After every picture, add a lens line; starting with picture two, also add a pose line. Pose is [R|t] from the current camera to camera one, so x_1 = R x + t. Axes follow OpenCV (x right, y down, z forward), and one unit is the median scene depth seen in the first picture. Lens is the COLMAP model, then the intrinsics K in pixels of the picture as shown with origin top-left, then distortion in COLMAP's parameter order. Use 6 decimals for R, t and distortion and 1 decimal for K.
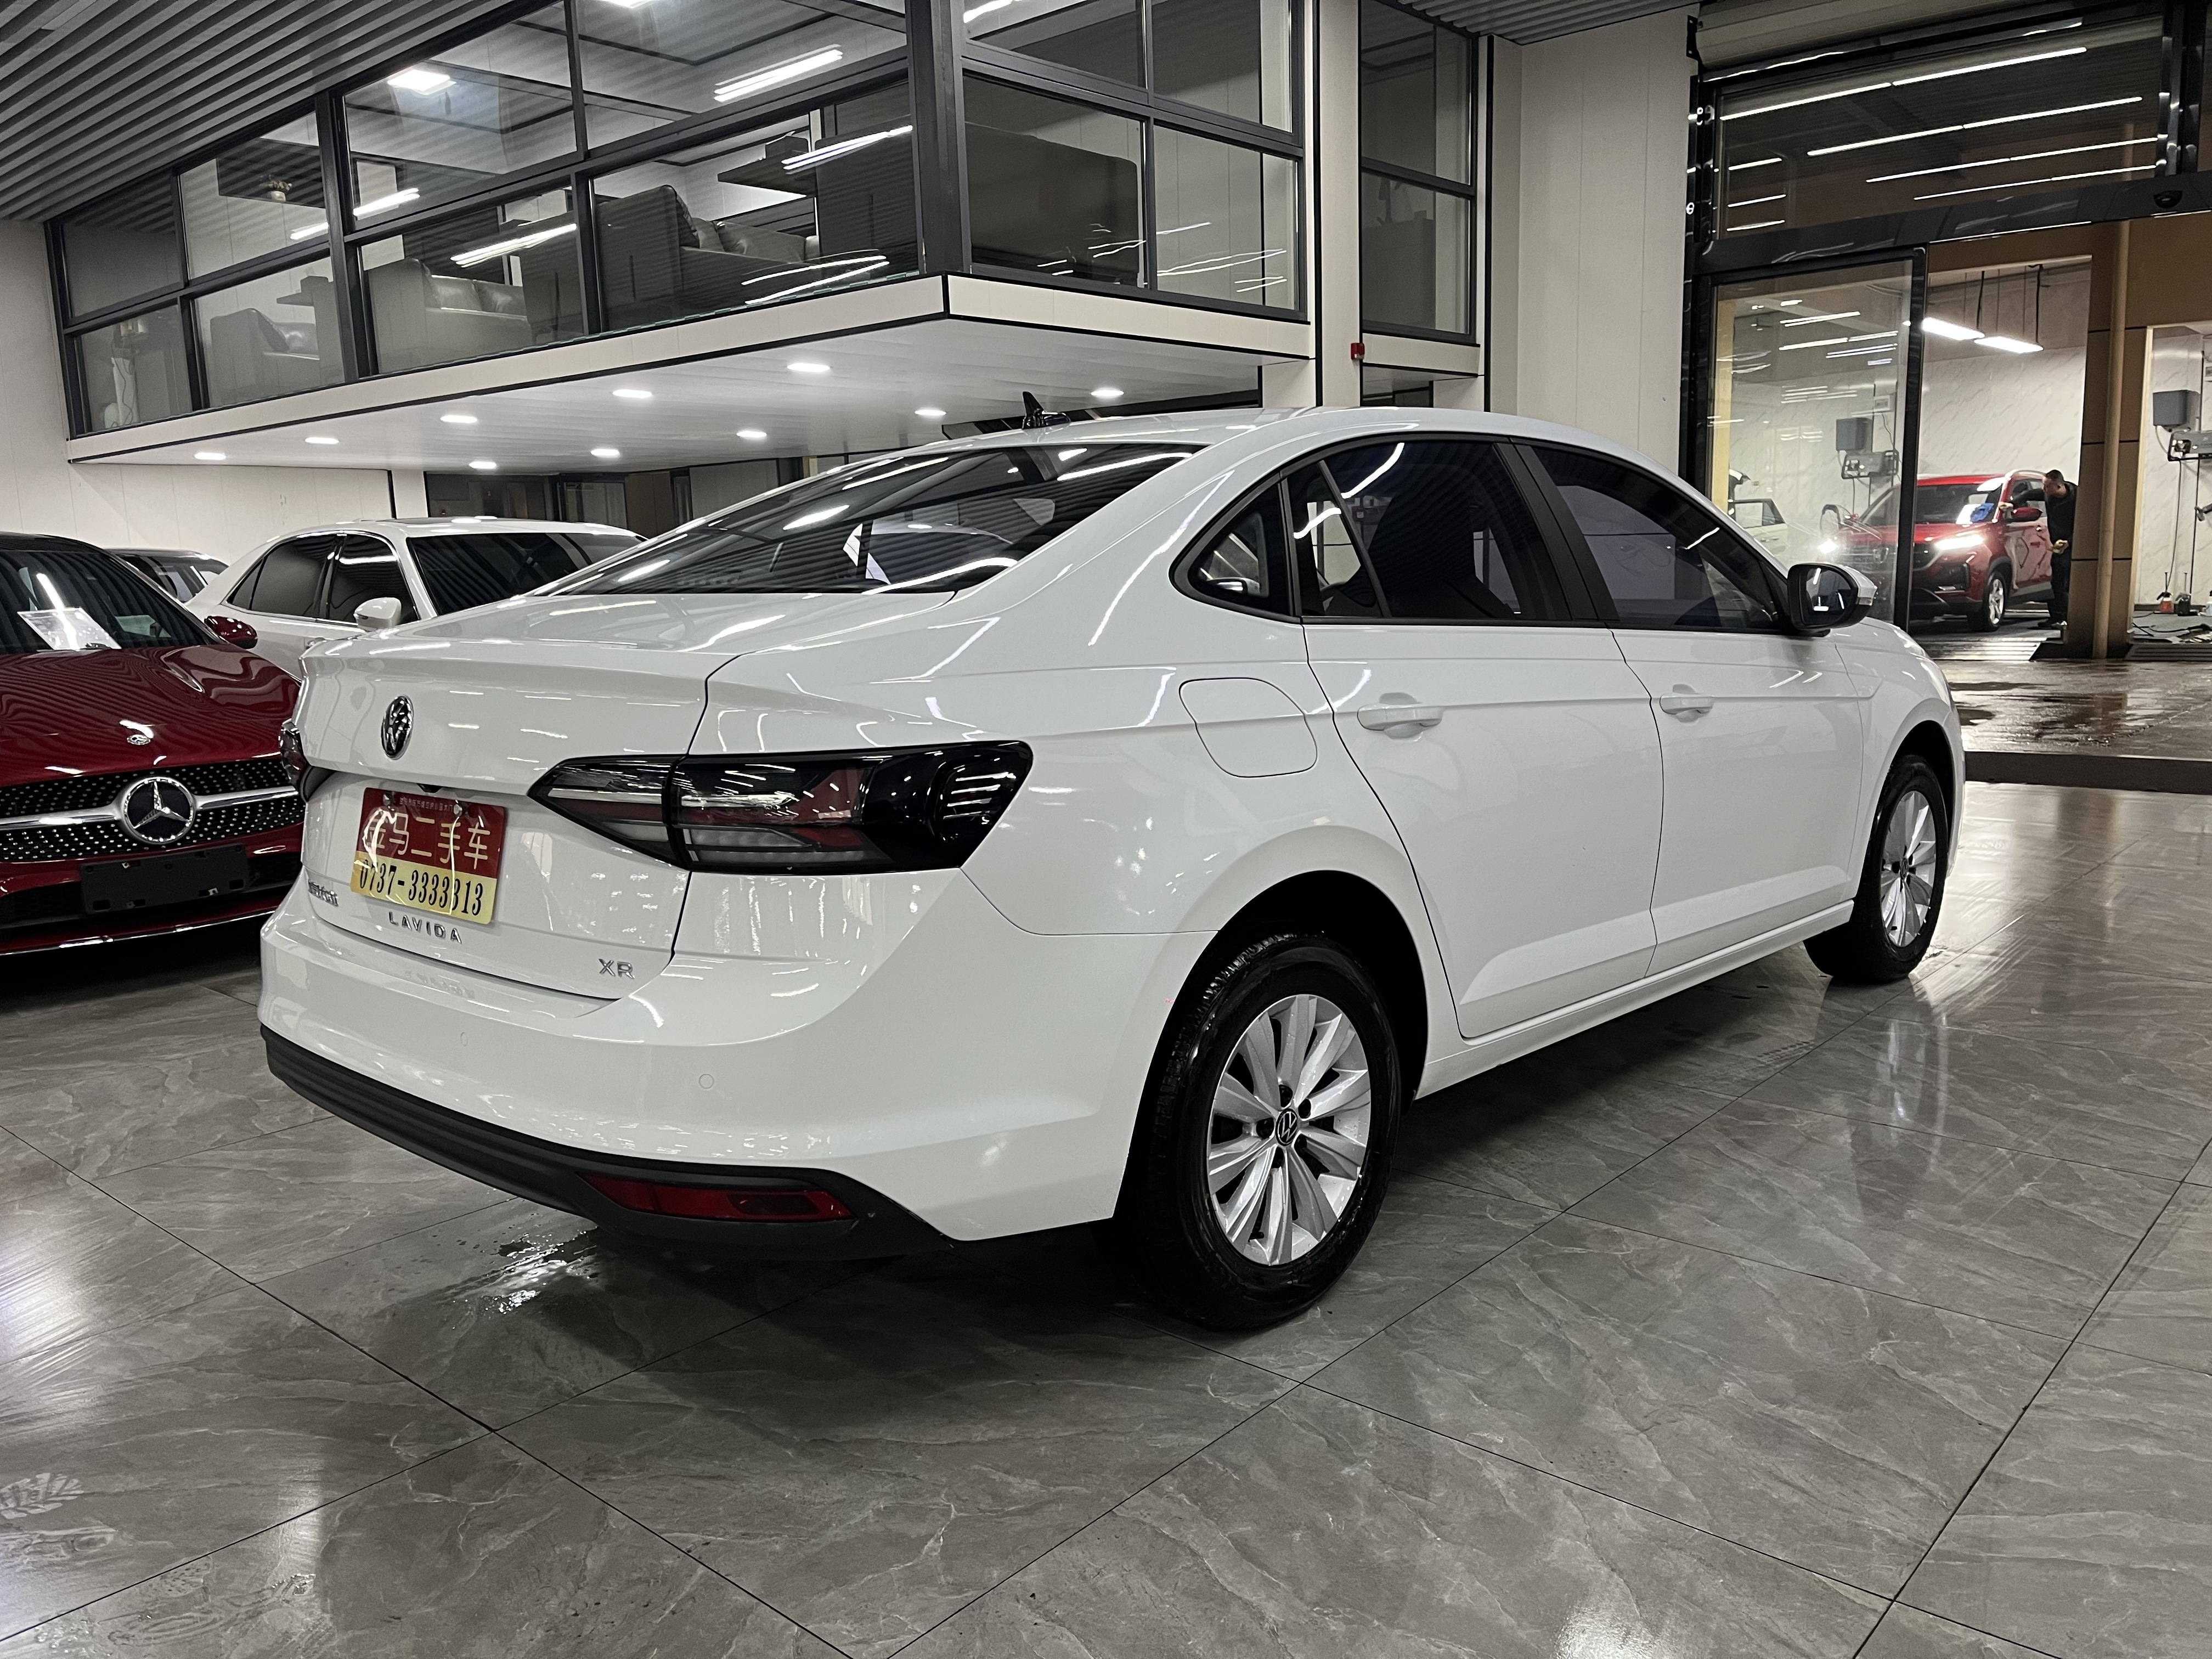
lens RADIAL K [[1674.8, 0, 1106.0], [0, 1674.8, 829.5], [0, 0, 1]] dist [0.110463, -0.155532]
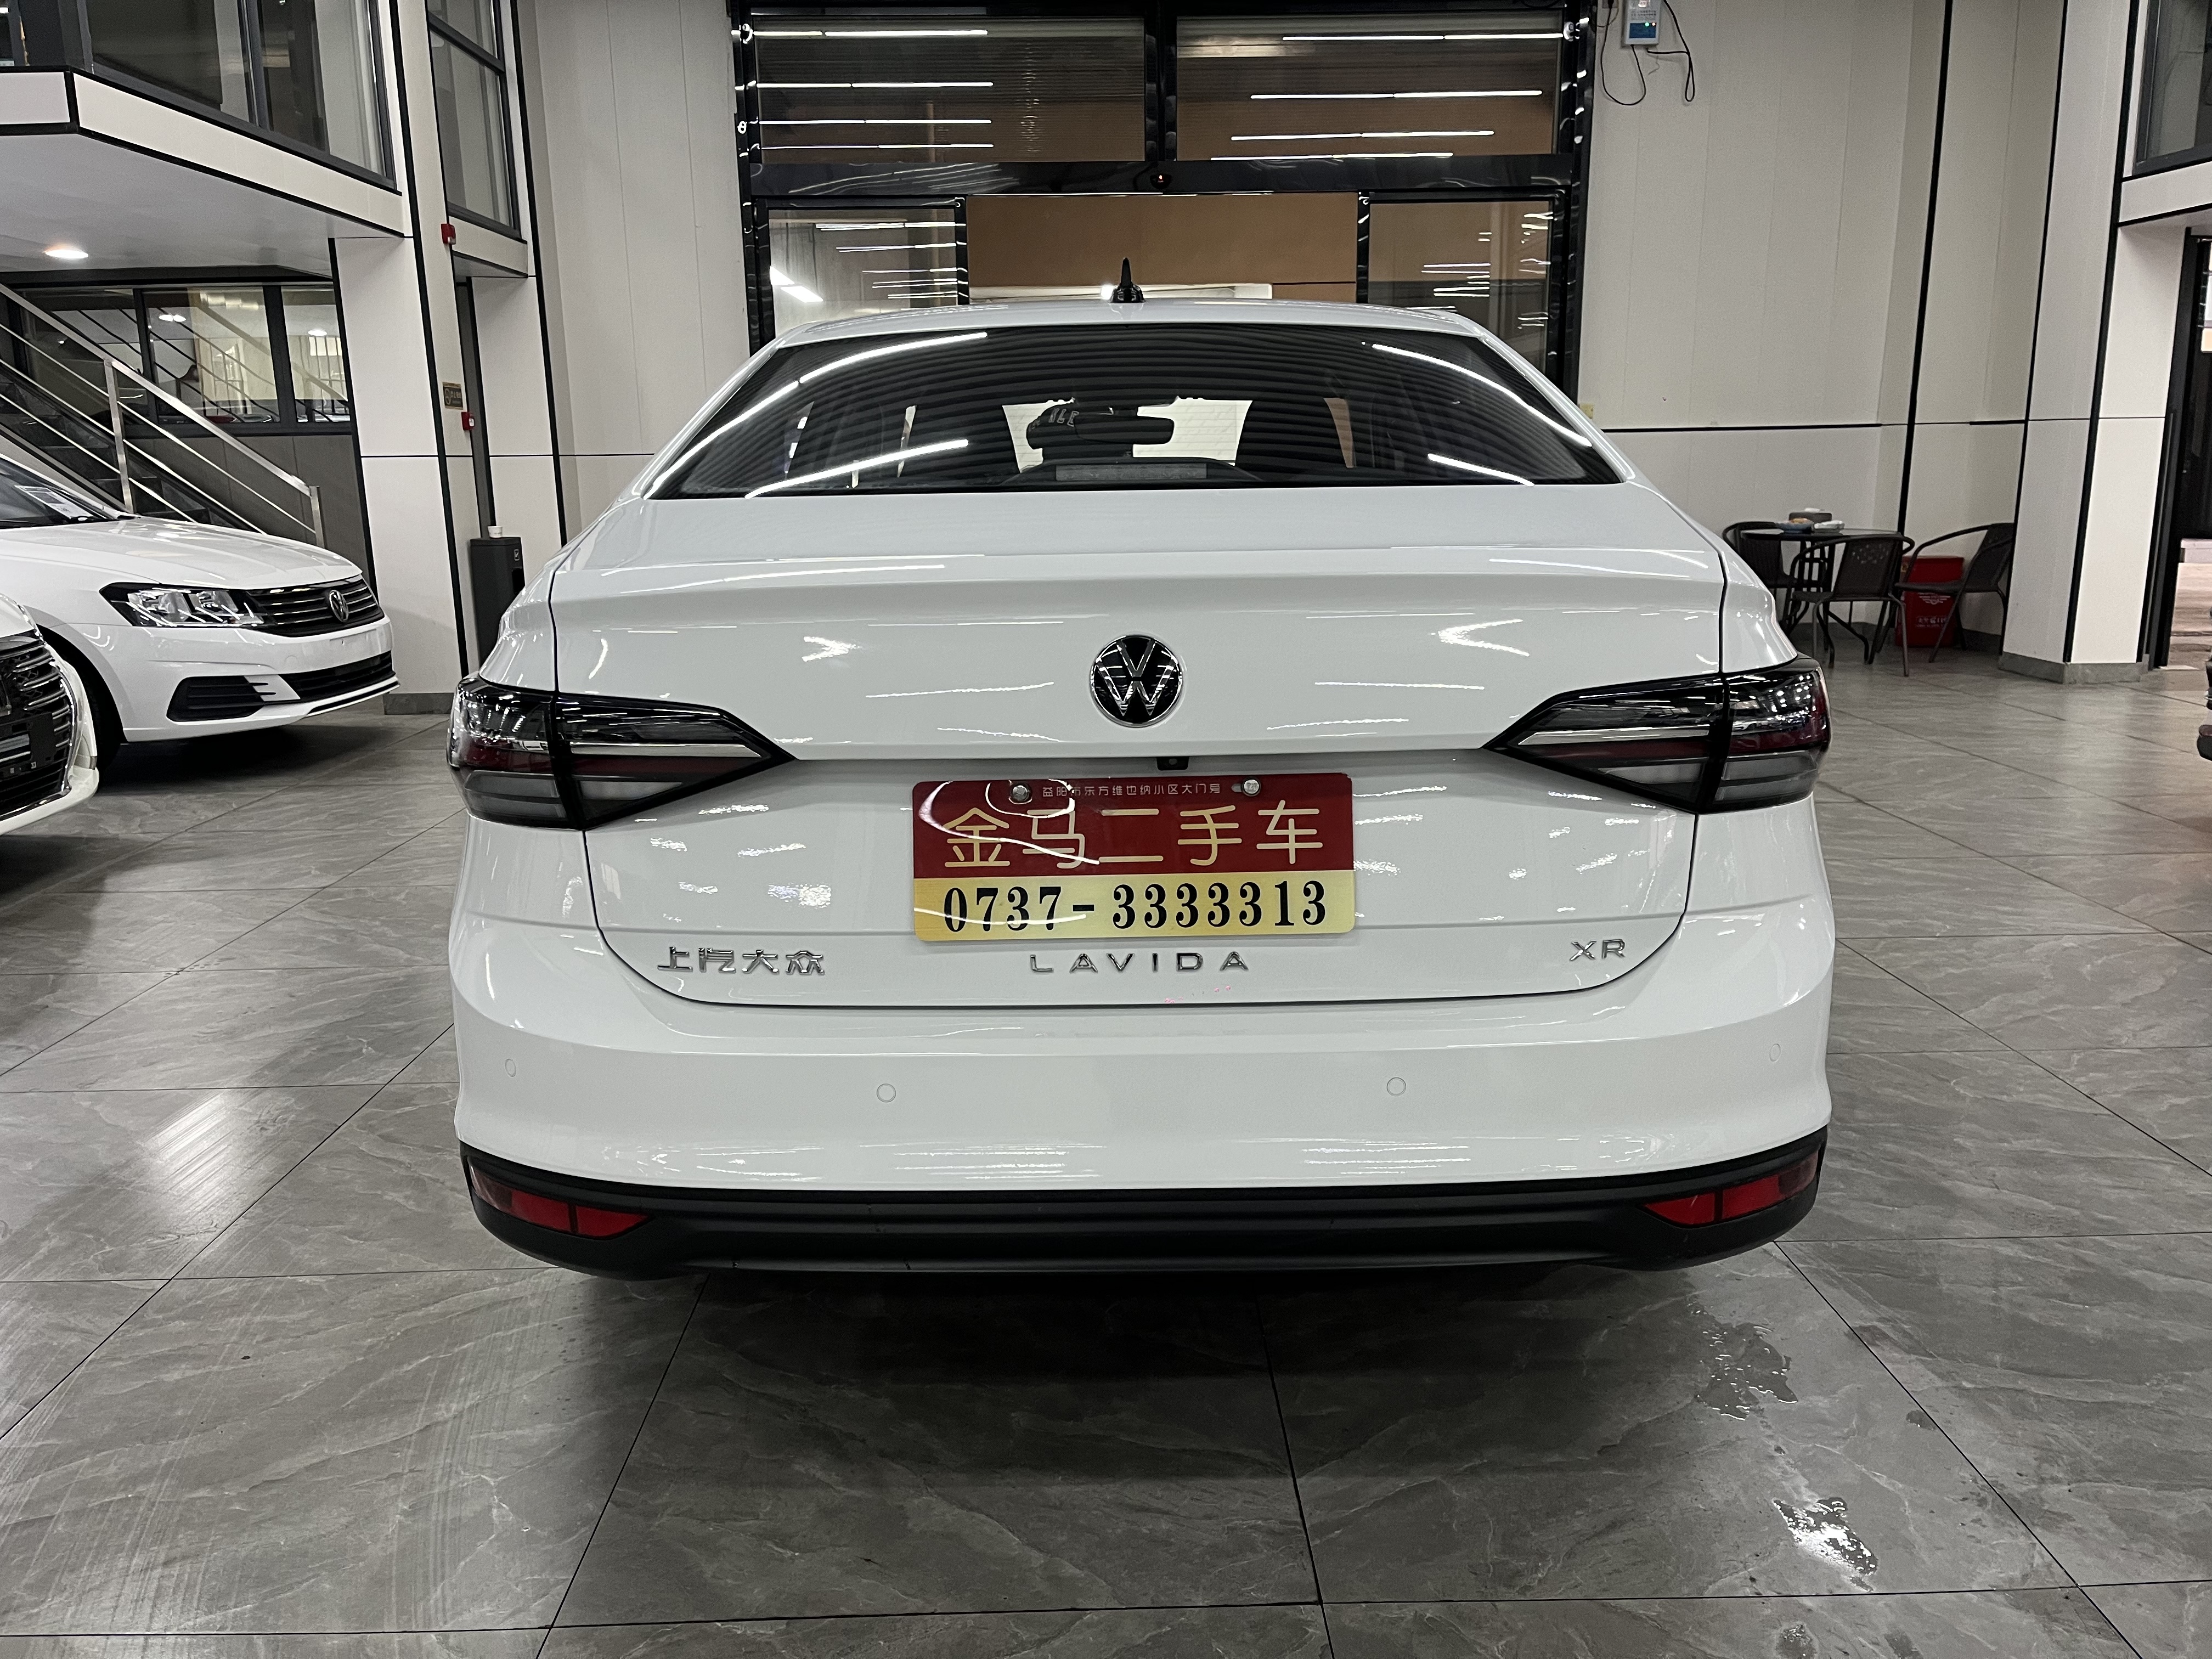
lens RADIAL K [[1674.8, 0, 1106.0], [0, 1674.8, 829.5], [0, 0, 1]] dist [0.110463, -0.155532]
pose [[0.735029, -0.127109, 0.666015, -0.852888], [0.100994, 0.991838, 0.077832, -0.052180], [-0.670472, 0.010055, 0.741866, 0.483585]]
